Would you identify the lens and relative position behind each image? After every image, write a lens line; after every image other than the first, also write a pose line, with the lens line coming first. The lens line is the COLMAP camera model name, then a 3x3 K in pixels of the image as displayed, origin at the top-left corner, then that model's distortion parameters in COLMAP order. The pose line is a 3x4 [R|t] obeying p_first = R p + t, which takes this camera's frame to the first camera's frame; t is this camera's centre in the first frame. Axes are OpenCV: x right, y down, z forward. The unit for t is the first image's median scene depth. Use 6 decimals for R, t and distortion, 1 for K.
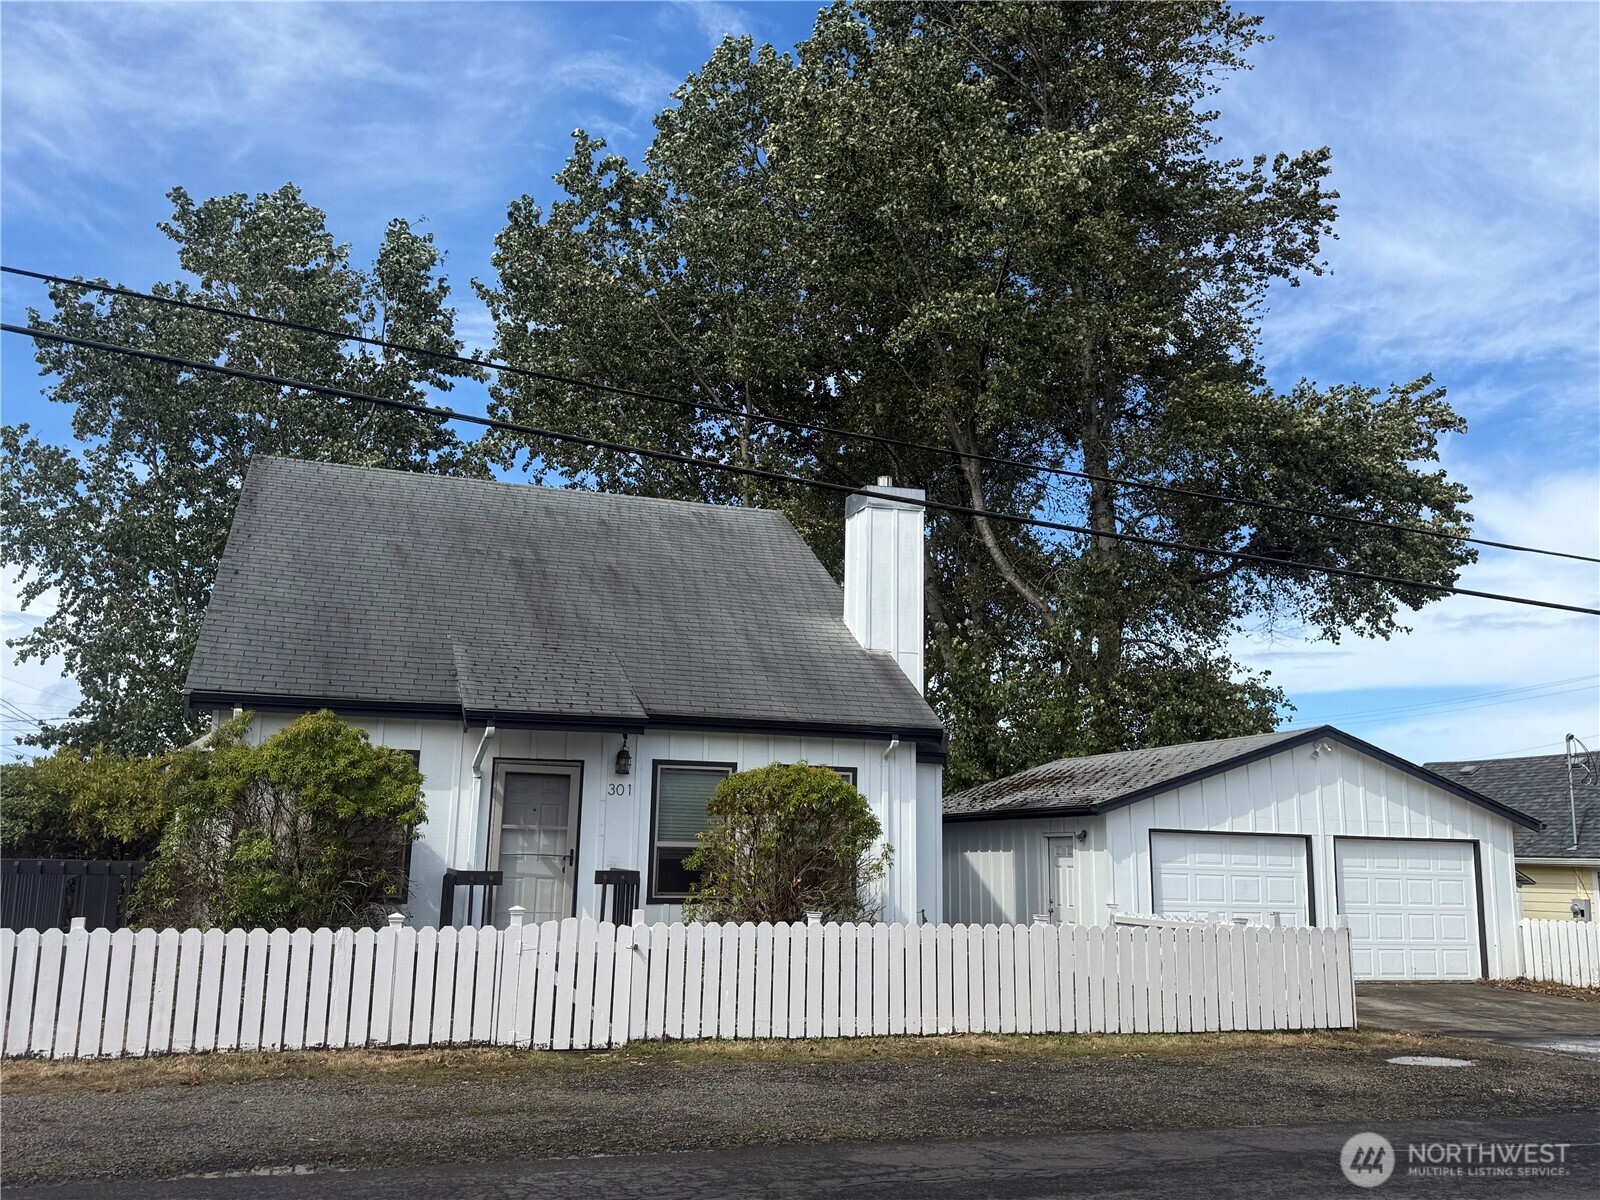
lens RADIAL K [[1352.9, 0, 805.8], [0, 1352.9, 601.9], [0, 0, 1]] dist [0.058806, -0.020332]
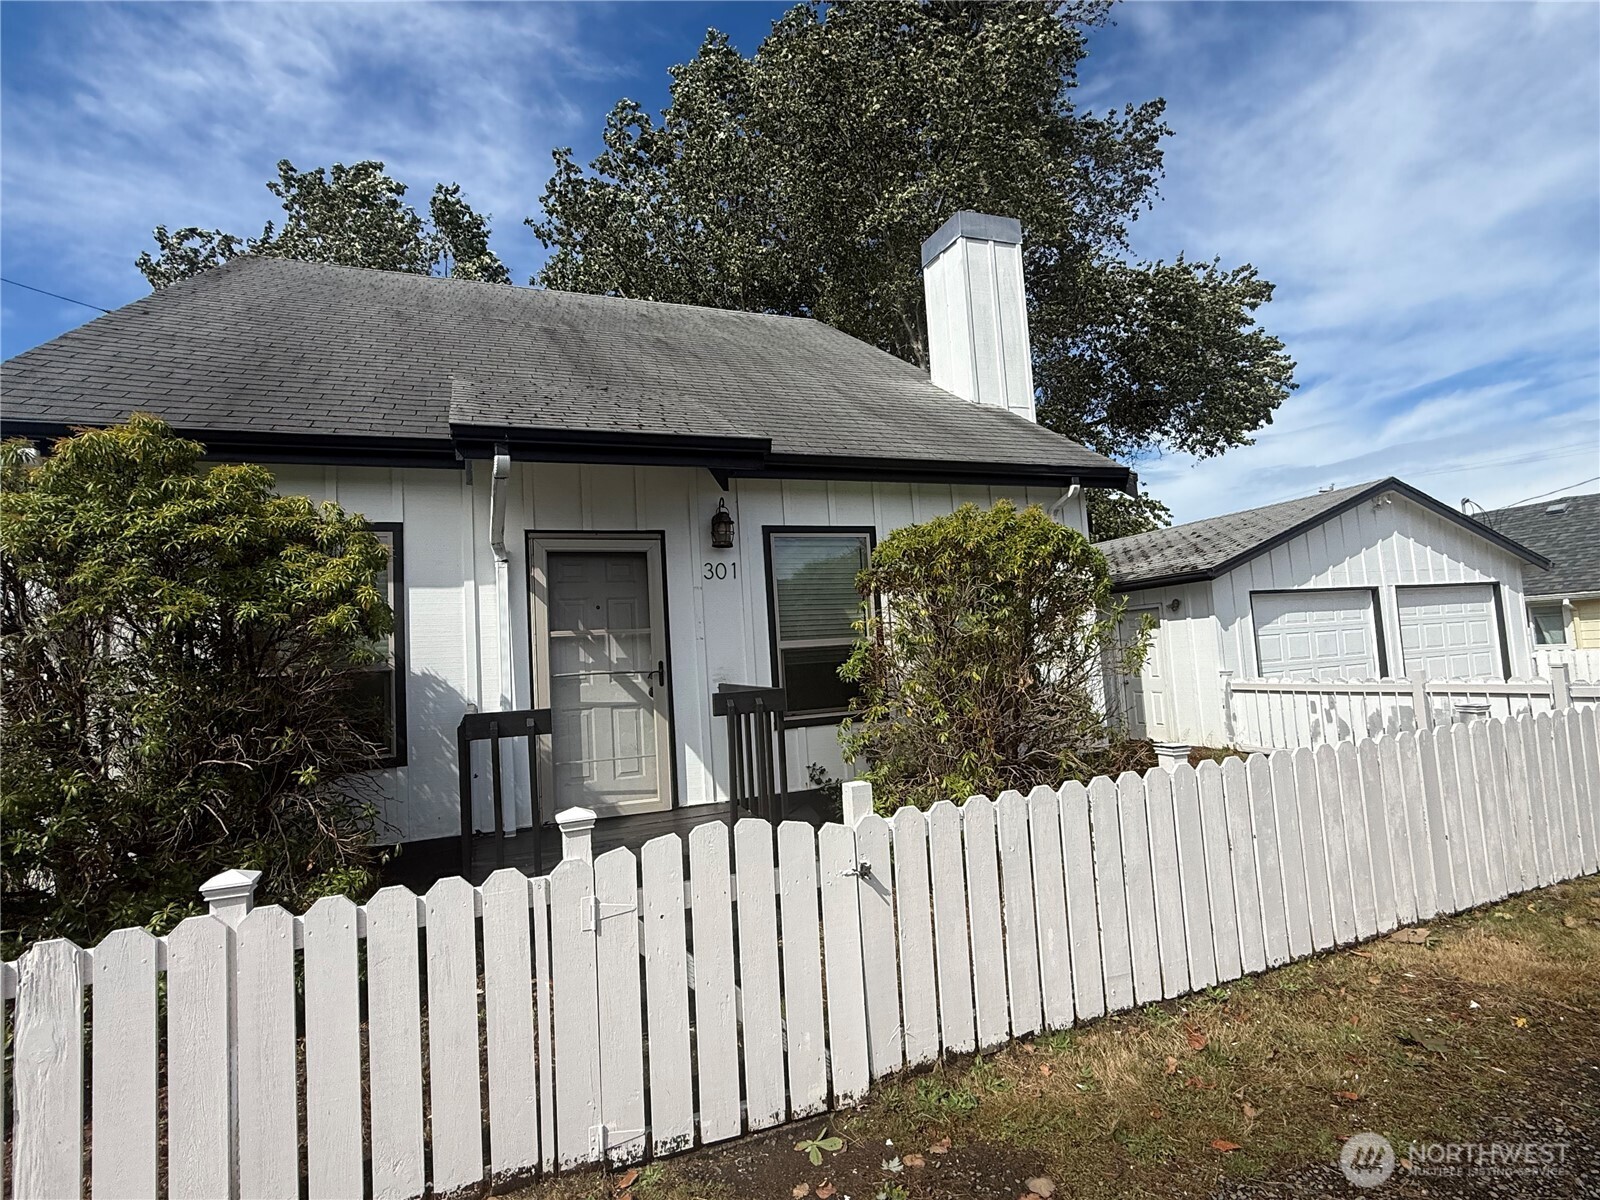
lens RADIAL K [[794.9, 0, 793.6], [0, 794.9, 600.7], [0, 0, 1]] dist [-0.018811, 0.000537]
pose [[0.995985, -0.077617, 0.044613, -0.121270], [0.071927, 0.990473, 0.117434, 0.110689], [-0.053303, -0.113753, 0.992078, 0.608506]]
